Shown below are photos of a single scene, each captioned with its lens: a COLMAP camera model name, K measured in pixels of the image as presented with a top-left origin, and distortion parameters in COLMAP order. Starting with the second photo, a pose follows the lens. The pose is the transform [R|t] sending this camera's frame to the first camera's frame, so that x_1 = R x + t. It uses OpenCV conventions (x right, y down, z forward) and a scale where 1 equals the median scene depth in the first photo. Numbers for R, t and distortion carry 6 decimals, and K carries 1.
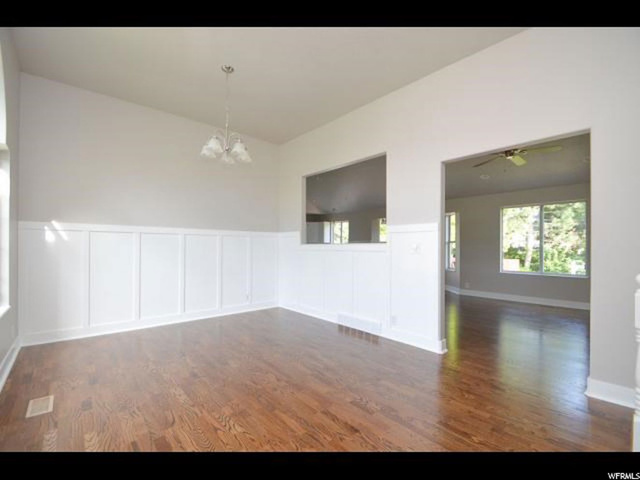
lens RADIAL K [[285.6, 0, 320.1], [0, 285.6, 247.0], [0, 0, 1]] dist [0.002330, 0.000080]
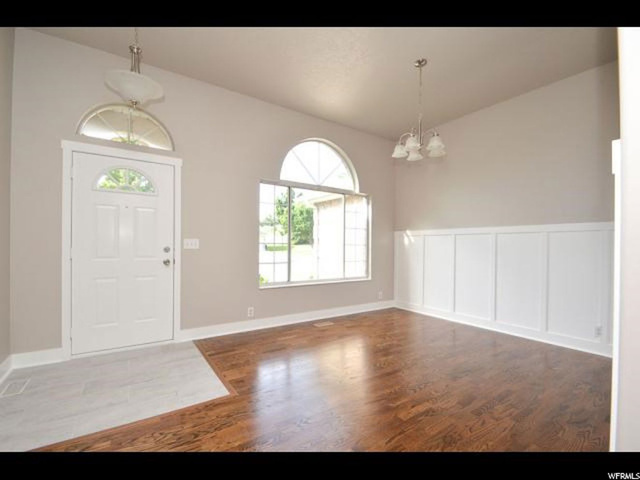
lens RADIAL K [[287.5, 0, 321.2], [0, 287.5, 242.4], [0, 0, 1]] dist [-0.001051, -0.000185]
pose [[-0.133660, -0.016762, -0.990886, 0.620116], [-0.007034, 0.999848, -0.015965, 0.002249], [0.991002, 0.004836, -0.133757, 0.714896]]
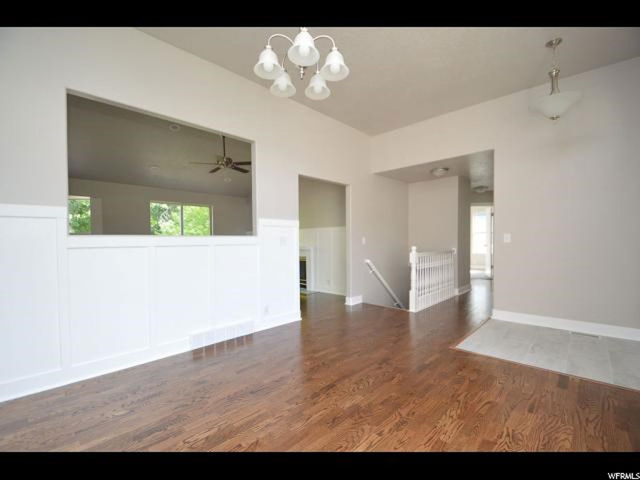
lens RADIAL K [[285.6, 0, 320.1], [0, 285.6, 247.0], [0, 0, 1]] dist [0.002330, 0.000080]
pose [[-0.079634, -0.028800, 0.996408, -0.800639], [0.006881, 0.999543, 0.029440, -0.003029], [-0.996800, 0.009201, -0.079400, 0.903736]]
